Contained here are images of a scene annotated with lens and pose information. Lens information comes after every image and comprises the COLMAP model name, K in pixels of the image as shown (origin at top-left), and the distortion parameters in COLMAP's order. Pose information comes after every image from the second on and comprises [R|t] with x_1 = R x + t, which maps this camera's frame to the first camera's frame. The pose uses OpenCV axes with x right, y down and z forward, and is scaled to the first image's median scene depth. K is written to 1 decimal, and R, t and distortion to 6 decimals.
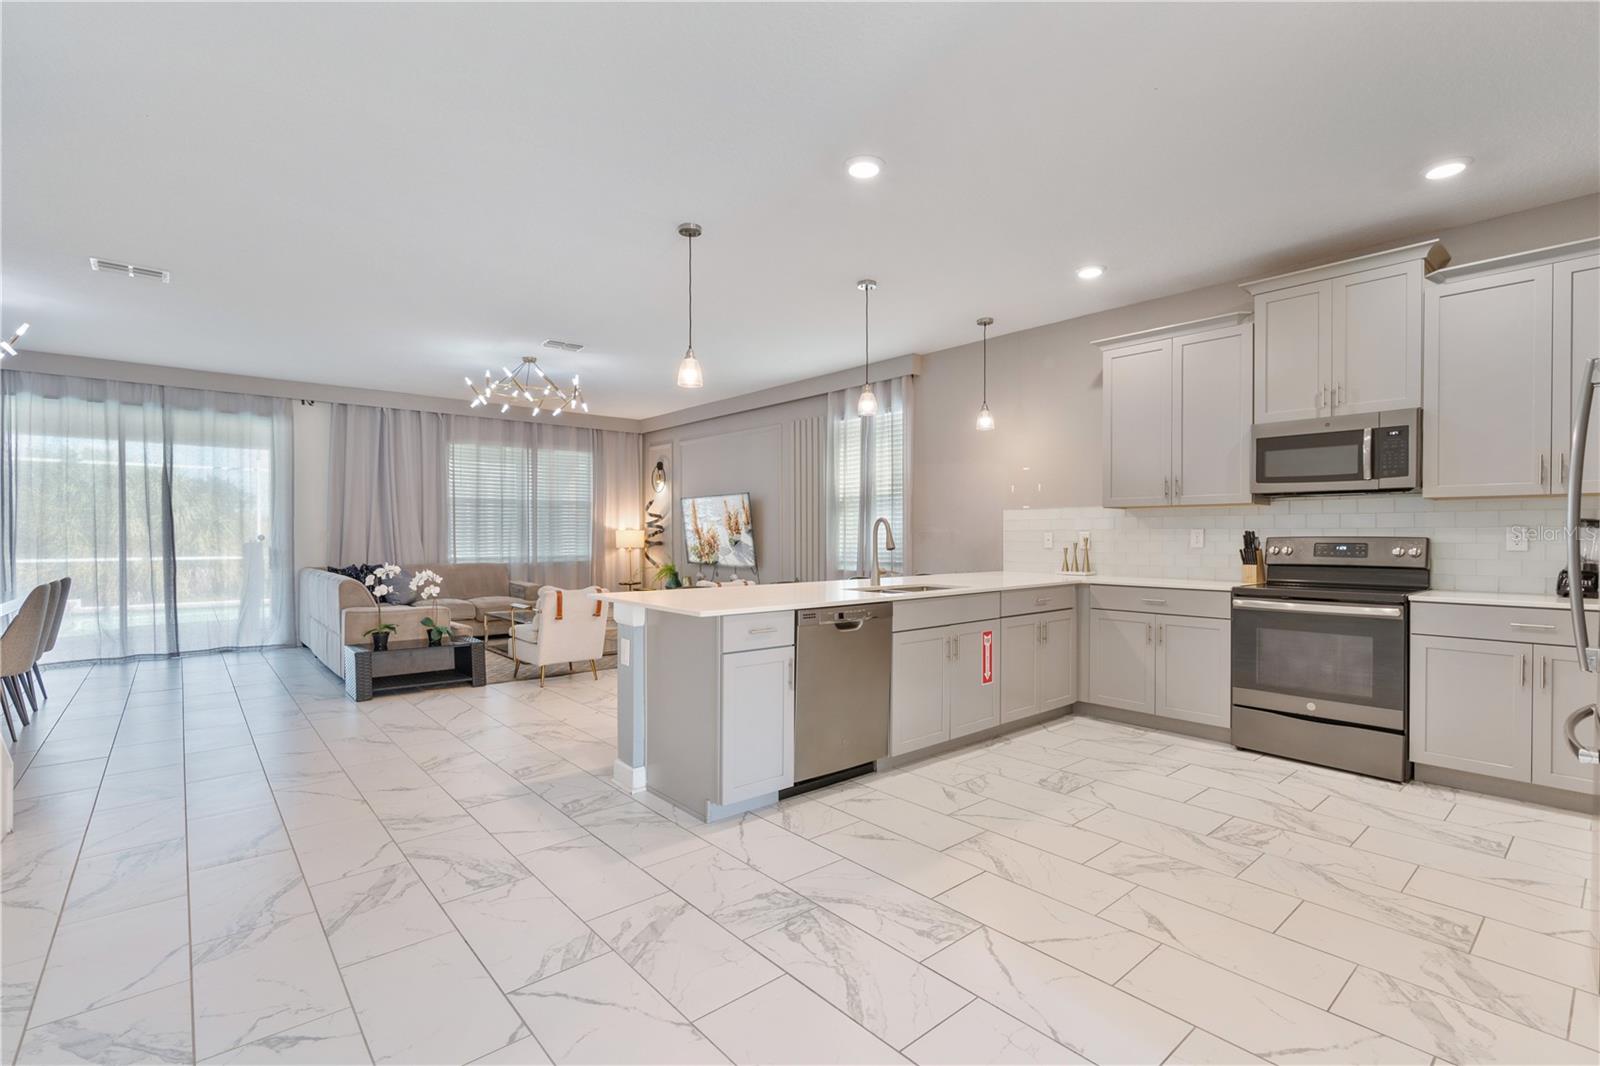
lens RADIAL K [[730.1, 0, 796.3], [0, 730.1, 540.7], [0, 0, 1]] dist [-0.013704, 0.005960]
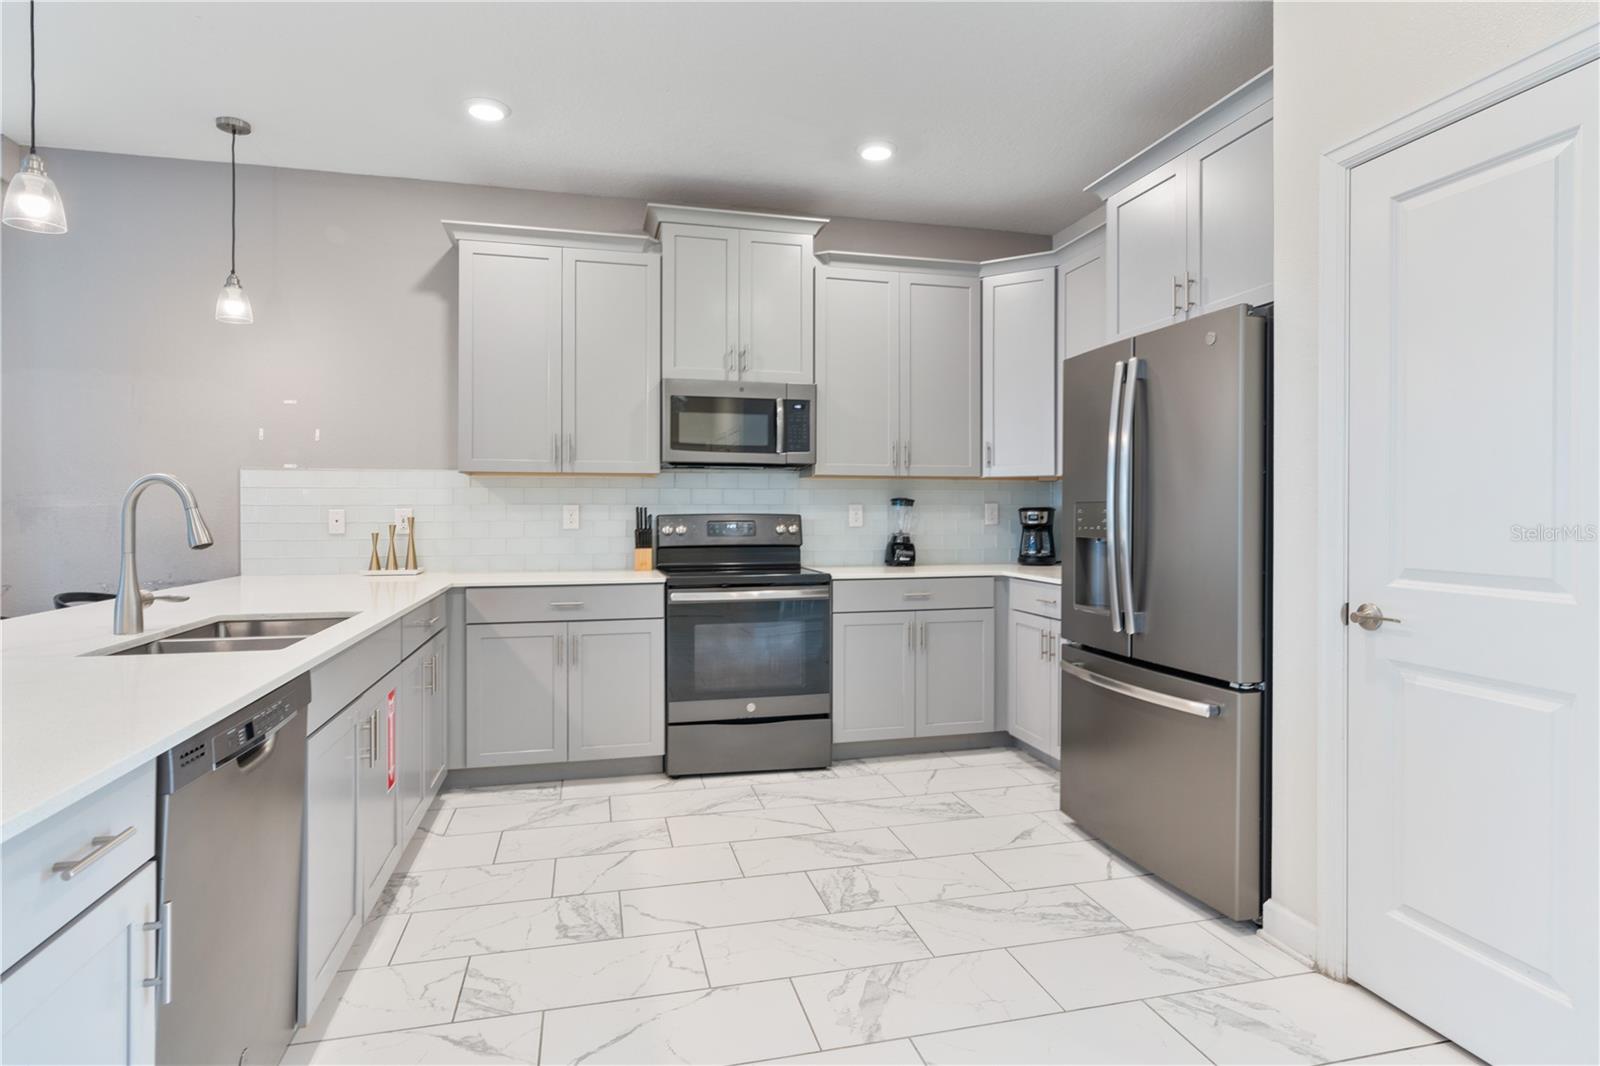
lens RADIAL K [[834.2, 0, 782.4], [0, 834.2, 514.9], [0, 0, 1]] dist [-0.006340, -0.002026]
pose [[0.442964, -0.004218, 0.896529, -0.154946], [0.006705, 0.999977, 0.001392, -0.005337], [-0.896514, 0.005395, 0.442982, 0.448285]]
